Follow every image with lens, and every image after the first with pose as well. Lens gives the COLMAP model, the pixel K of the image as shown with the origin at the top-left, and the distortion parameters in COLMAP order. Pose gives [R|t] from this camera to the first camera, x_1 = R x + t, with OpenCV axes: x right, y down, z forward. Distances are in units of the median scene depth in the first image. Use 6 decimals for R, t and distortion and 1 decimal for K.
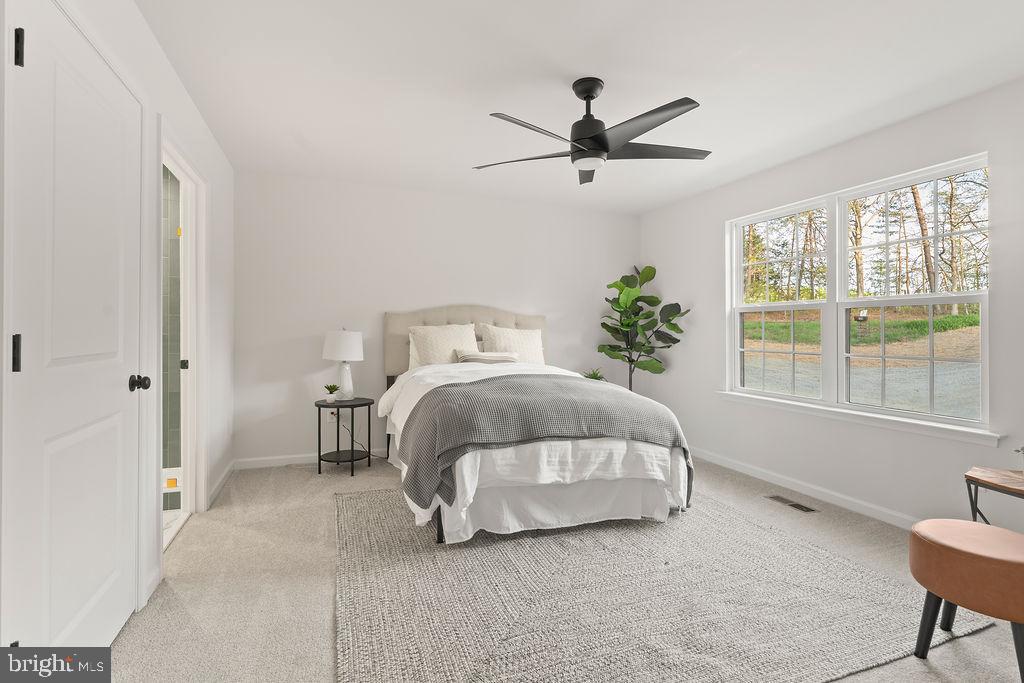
lens RADIAL K [[485.1, 0, 511.8], [0, 485.1, 338.9], [0, 0, 1]] dist [0.002188, 0.000188]
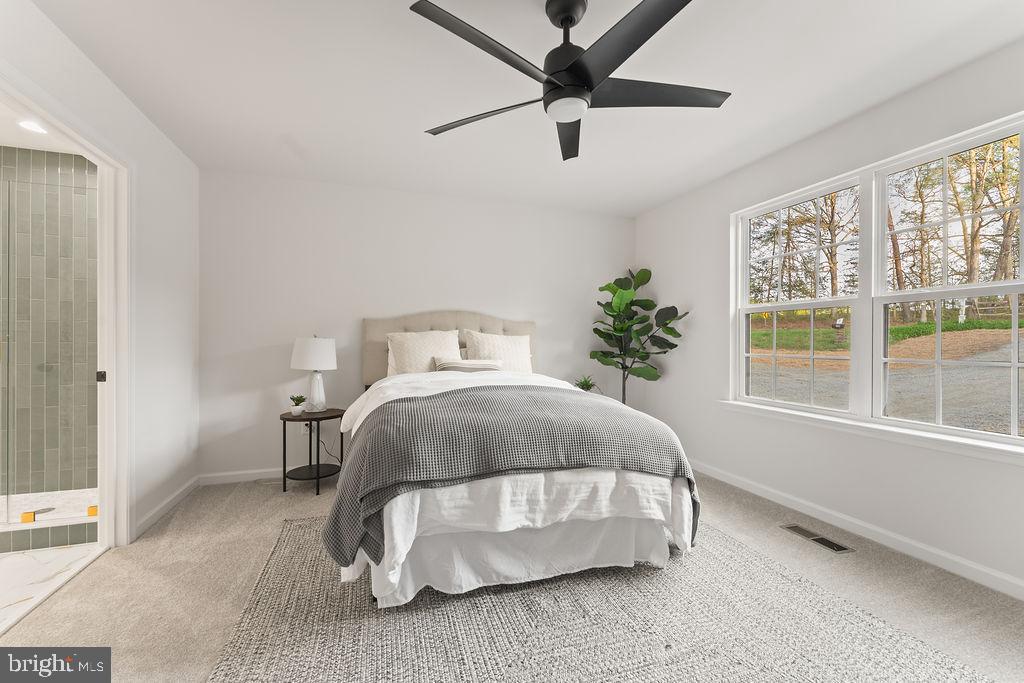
lens RADIAL K [[410.1, 0, 503.7], [0, 410.1, 364.9], [0, 0, 1]] dist [-0.000068, -0.001580]
pose [[0.998683, -0.006285, -0.050916, 0.065617], [0.008426, 0.999085, 0.041934, 0.005533], [0.050606, -0.042308, 0.997822, 0.242994]]
